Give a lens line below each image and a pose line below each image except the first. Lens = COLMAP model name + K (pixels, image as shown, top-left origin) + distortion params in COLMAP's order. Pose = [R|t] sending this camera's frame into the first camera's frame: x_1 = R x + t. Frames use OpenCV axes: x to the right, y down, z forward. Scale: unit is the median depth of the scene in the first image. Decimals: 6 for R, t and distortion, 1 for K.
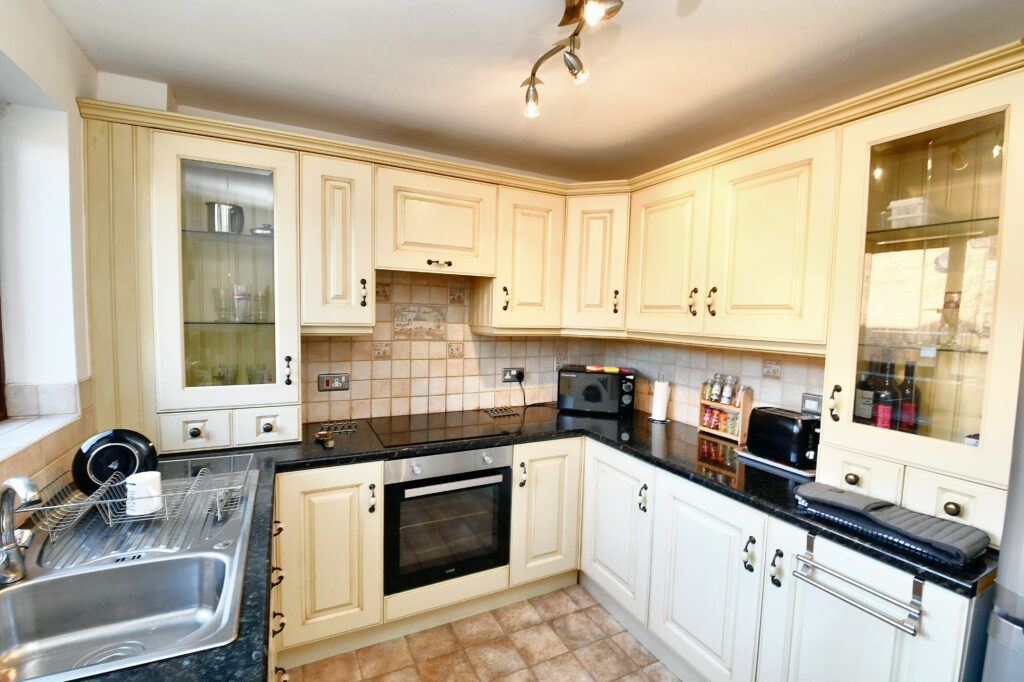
lens RADIAL K [[445.2, 0, 516.7], [0, 445.2, 342.7], [0, 0, 1]] dist [0.021340, -0.033083]
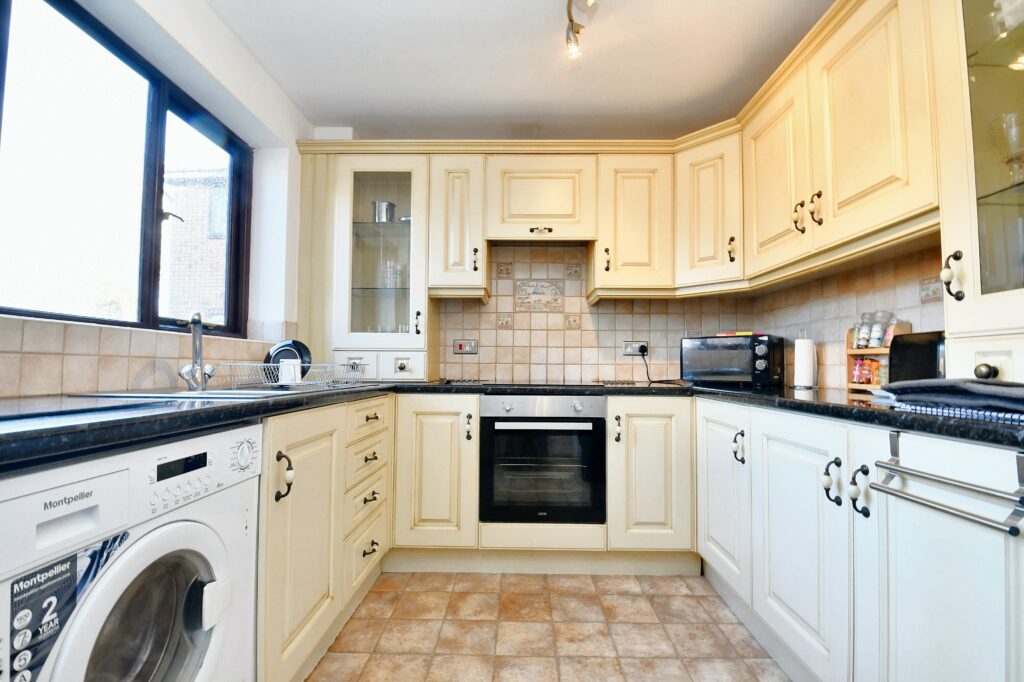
lens RADIAL K [[445.2, 0, 516.7], [0, 445.2, 342.7], [0, 0, 1]] dist [0.021340, -0.033083]
pose [[0.885325, -0.041317, -0.463133, 0.274057], [-0.015448, 0.992881, -0.118108, 0.229649], [0.464716, 0.111719, 0.878384, 0.030090]]
